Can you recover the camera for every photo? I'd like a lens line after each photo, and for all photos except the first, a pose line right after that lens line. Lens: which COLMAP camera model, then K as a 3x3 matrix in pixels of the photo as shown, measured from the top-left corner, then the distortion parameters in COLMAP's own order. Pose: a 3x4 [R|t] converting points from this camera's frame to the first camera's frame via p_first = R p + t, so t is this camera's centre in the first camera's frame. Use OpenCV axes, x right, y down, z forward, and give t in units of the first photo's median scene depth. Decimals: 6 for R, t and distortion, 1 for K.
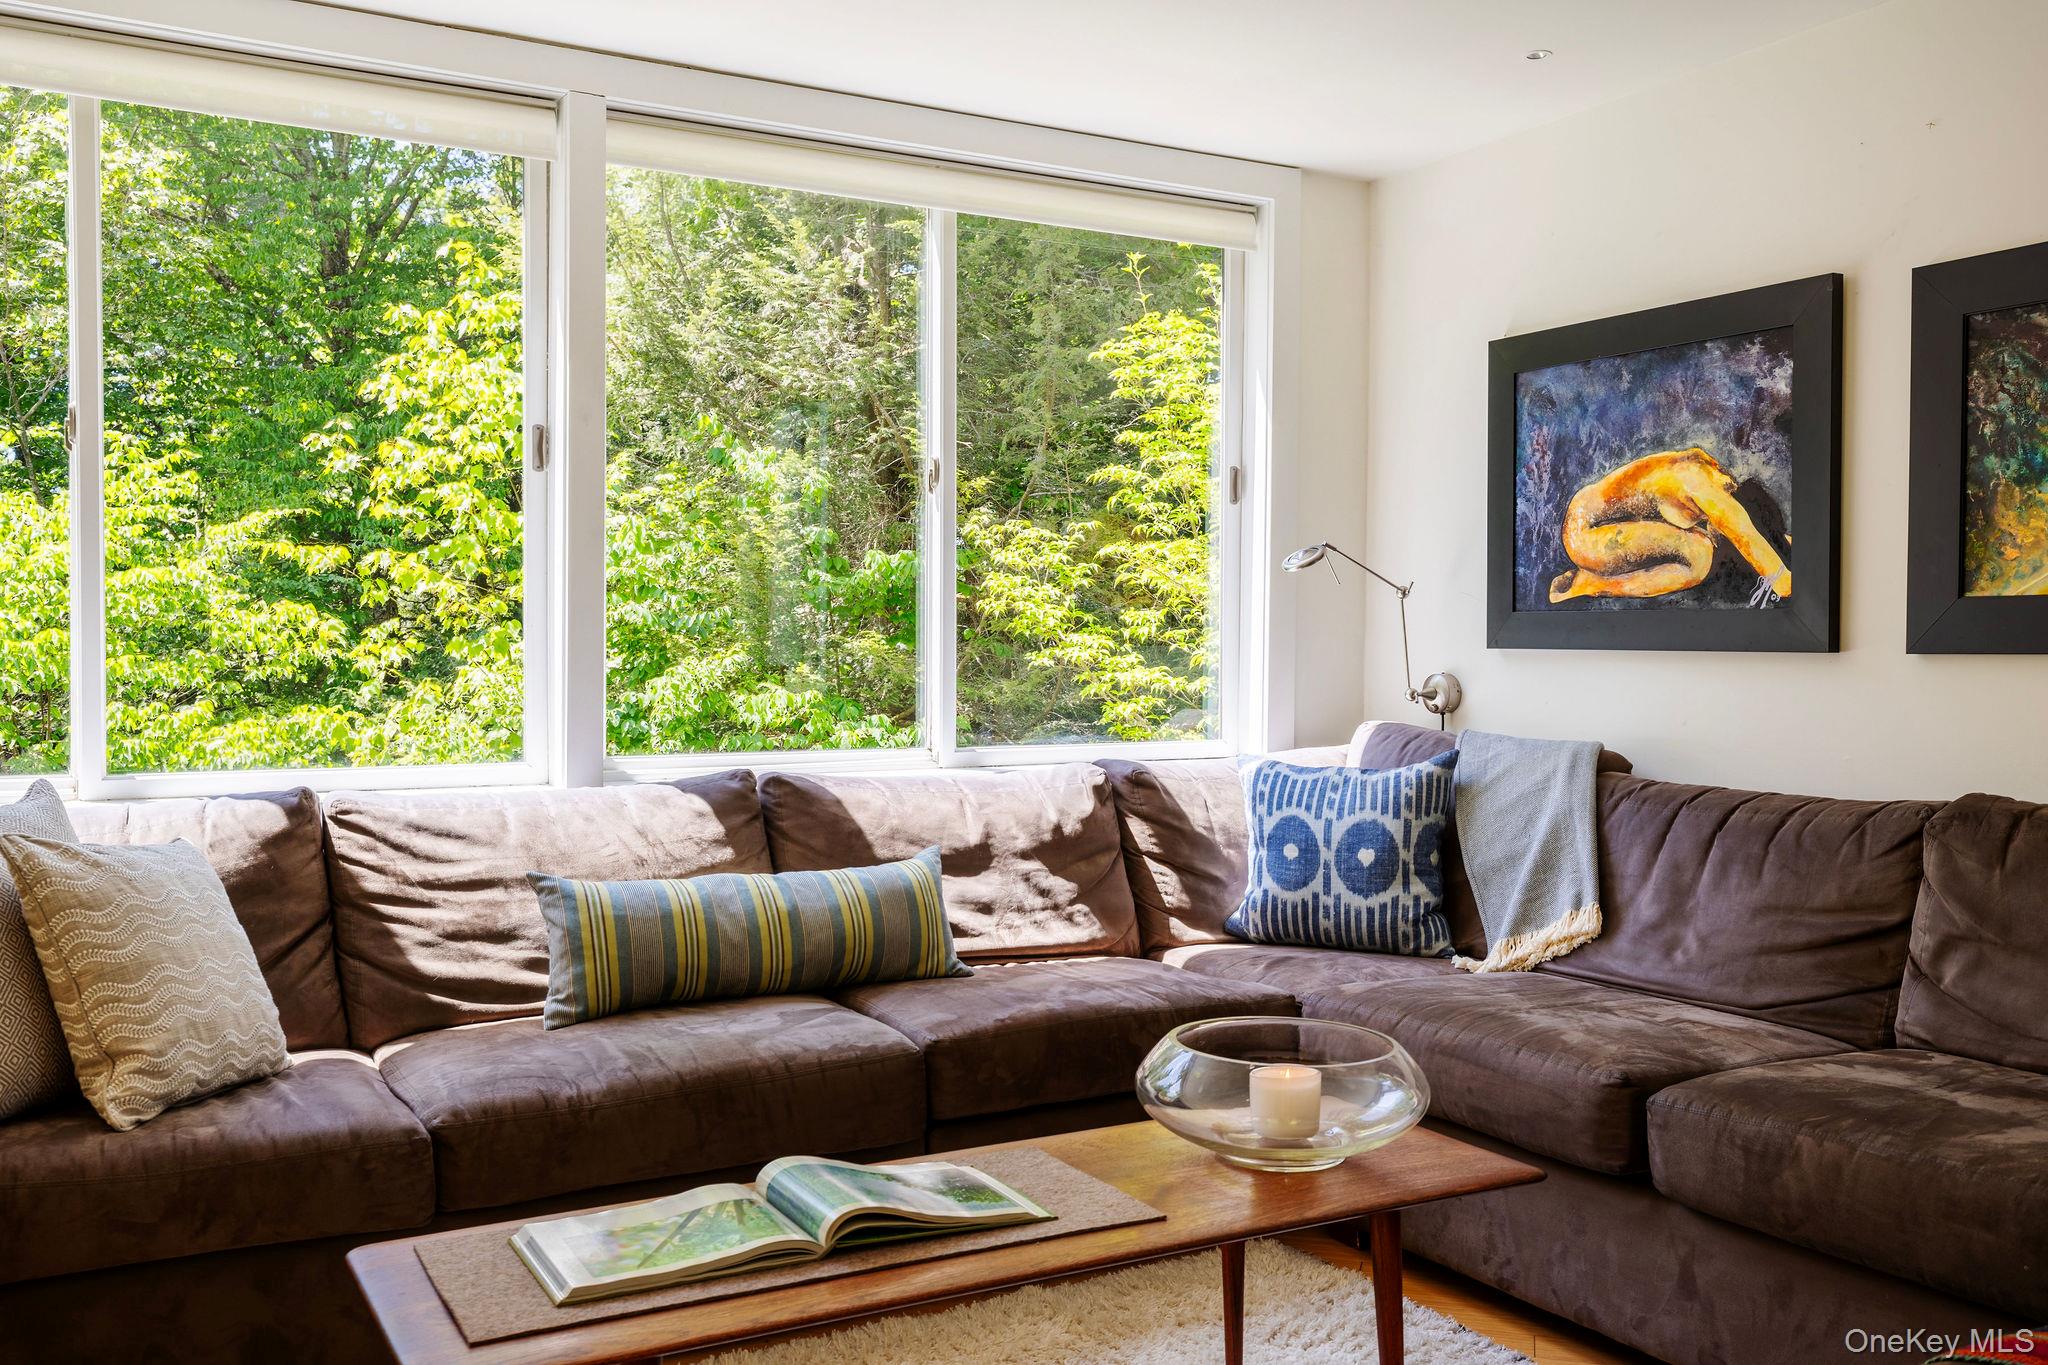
lens RADIAL K [[1751.2, 0, 1024.0], [0, 1751.2, 682.5], [0, 0, 1]] dist [0.009512, -0.000614]
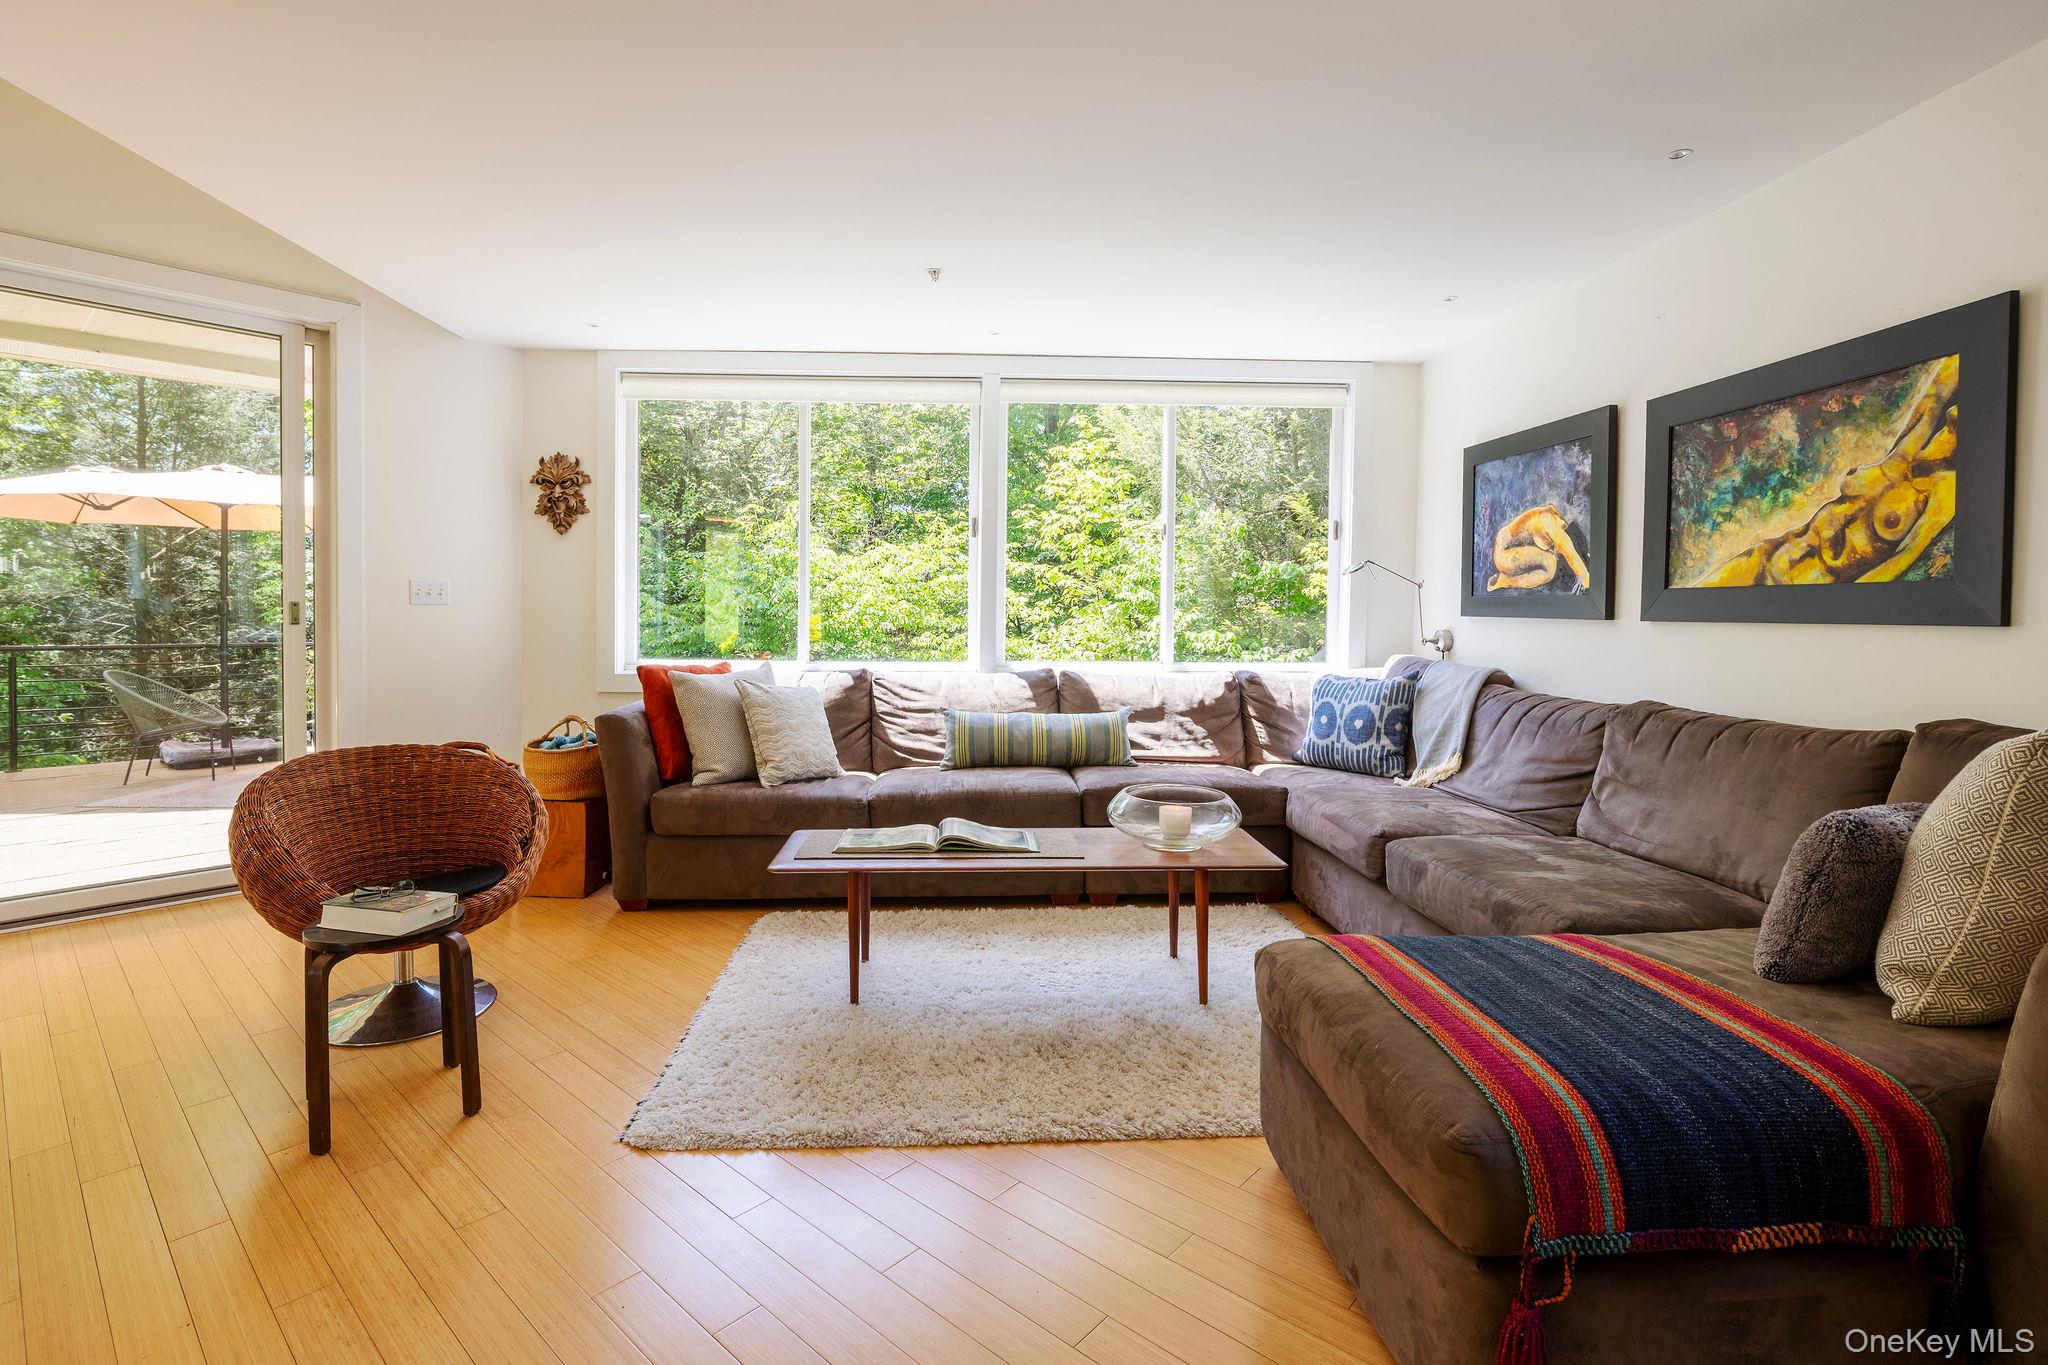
lens RADIAL K [[964.2, 0, 1018.9], [0, 964.2, 632.0], [0, 0, 1]] dist [-0.022698, 0.000052]
pose [[0.894210, 0.013316, -0.447450, 0.349887], [-0.012991, 0.999908, 0.003797, -0.000908], [0.447460, 0.002418, 0.894301, -0.119529]]
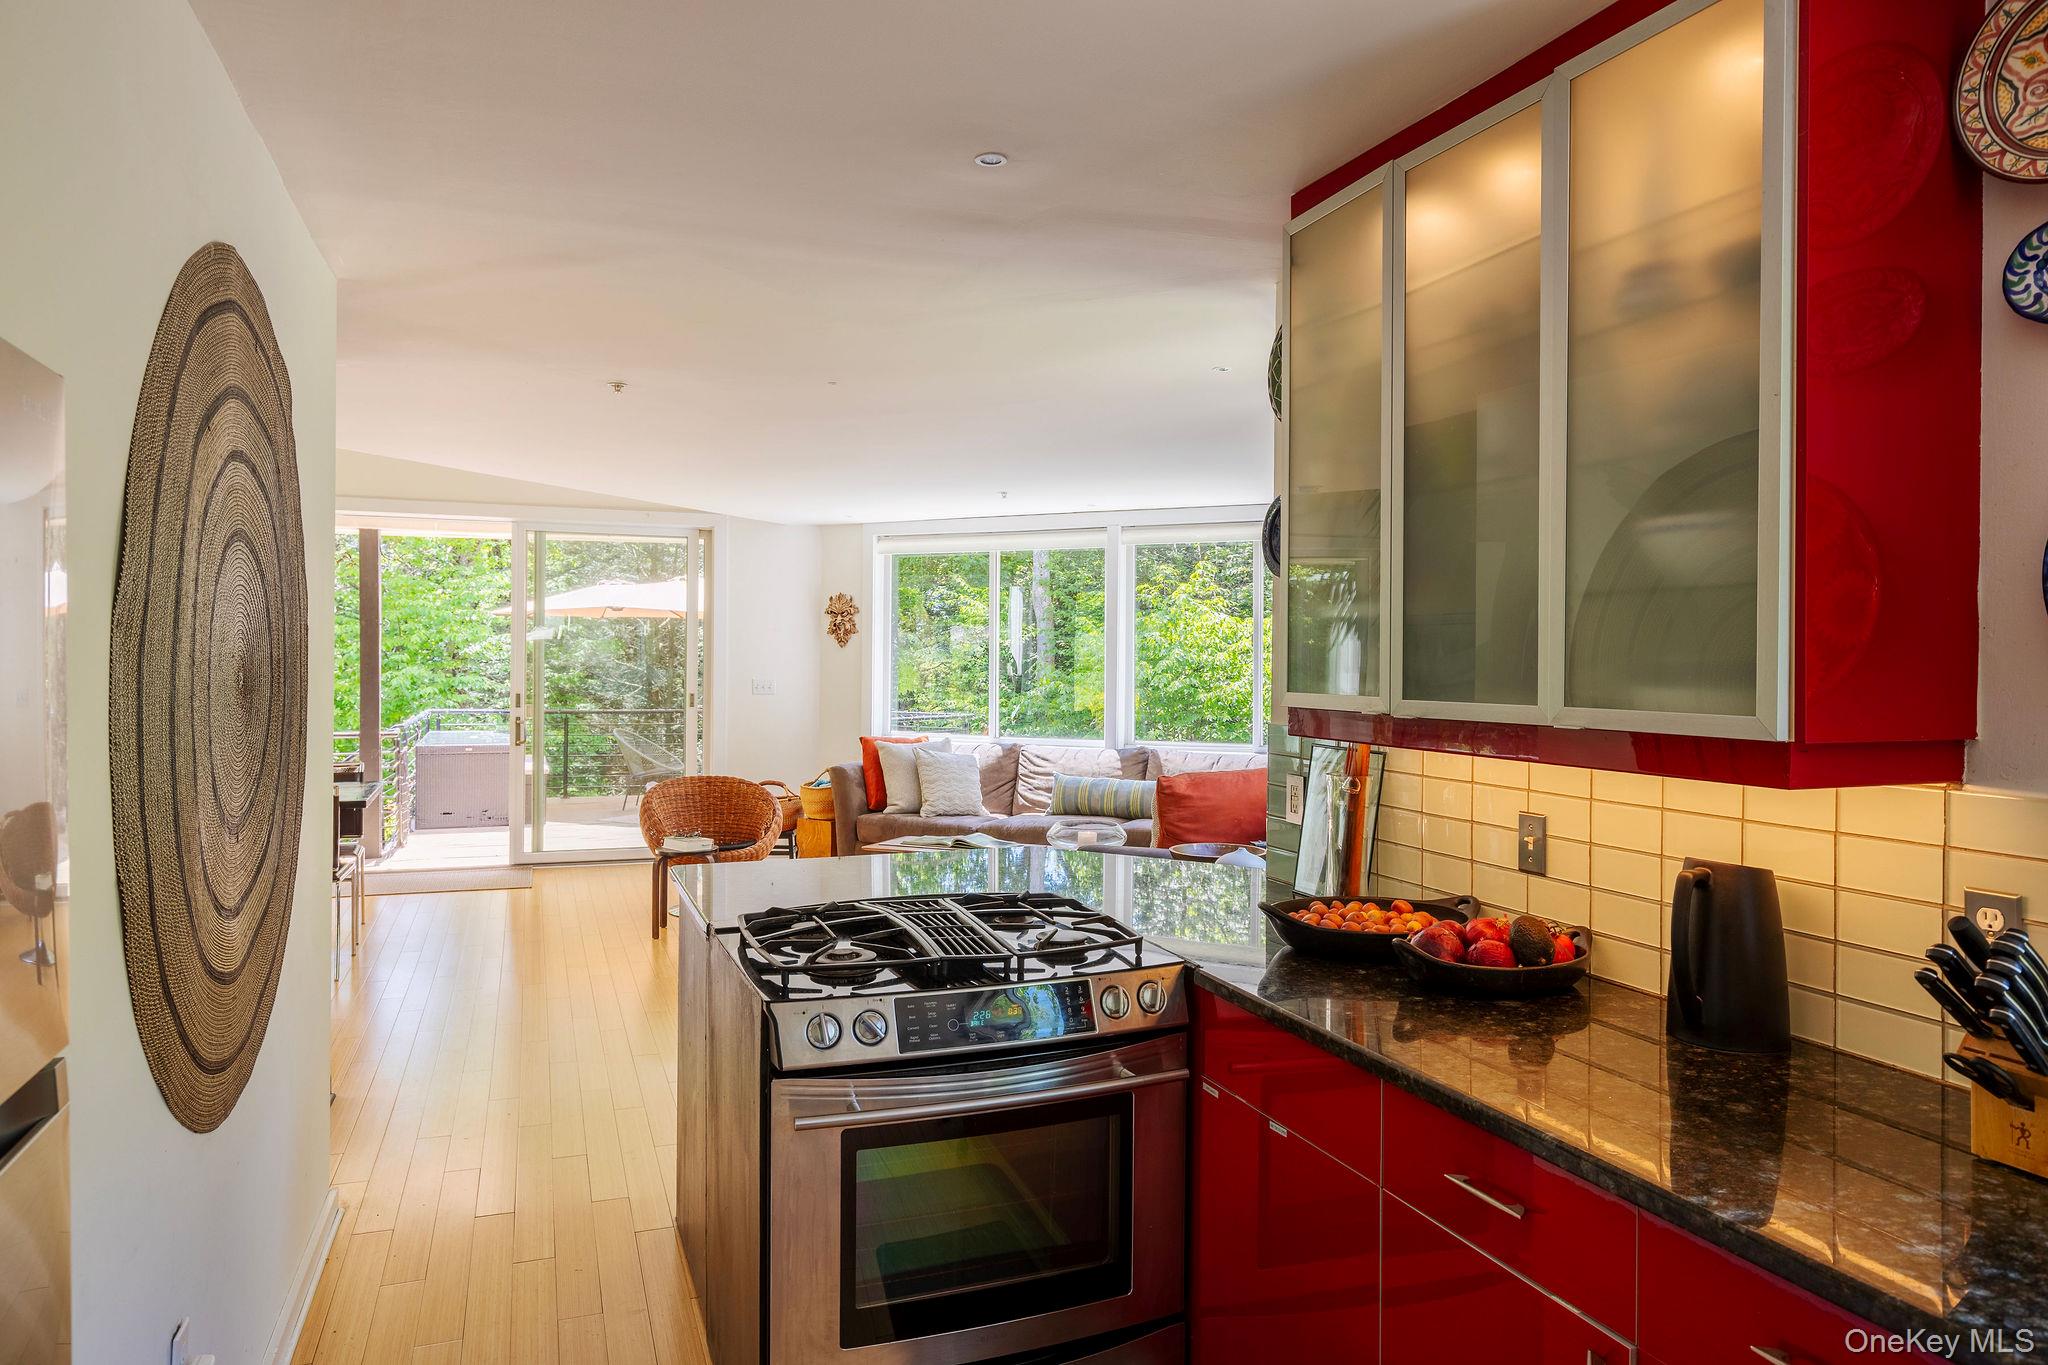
lens RADIAL K [[1316.8, 0, 1024.0], [0, 1316.8, 682.5], [0, 0, 1]] dist [-0.000322, -0.000034]
pose [[0.582681, 0.008345, -0.812658, 1.508766], [-0.023718, 0.999696, -0.006740, -0.039143], [0.812355, 0.023202, 0.582702, -0.457346]]
